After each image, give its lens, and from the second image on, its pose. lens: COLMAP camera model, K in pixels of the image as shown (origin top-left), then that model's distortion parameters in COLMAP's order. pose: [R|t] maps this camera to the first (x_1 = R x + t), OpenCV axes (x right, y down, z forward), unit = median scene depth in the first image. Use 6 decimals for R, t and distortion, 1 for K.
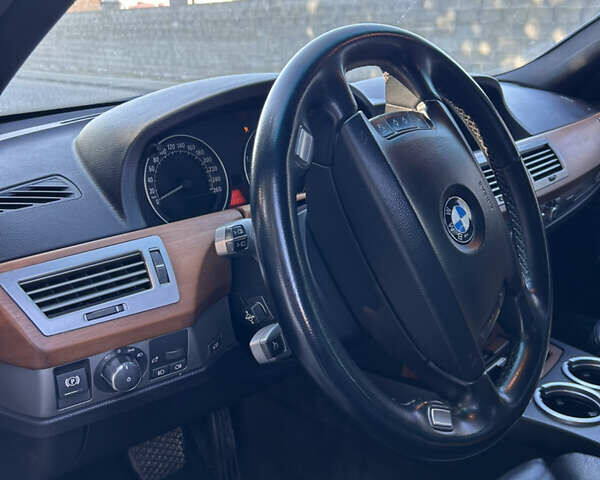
lens RADIAL K [[609.8, 0, 298.6], [0, 609.8, 241.0], [0, 0, 1]] dist [0.034822, 0.000000]
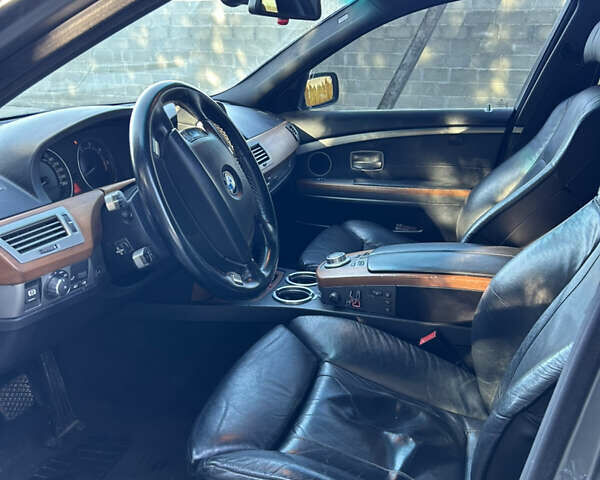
lens RADIAL K [[609.8, 0, 299.5], [0, 609.8, 239.9], [0, 0, 1]] dist [0.034822, 0.000000]
pose [[0.888337, -0.122342, 0.442596, -0.419906], [0.129554, 0.991473, 0.014032, 0.147011], [-0.440538, 0.044875, 0.896612, -0.819260]]
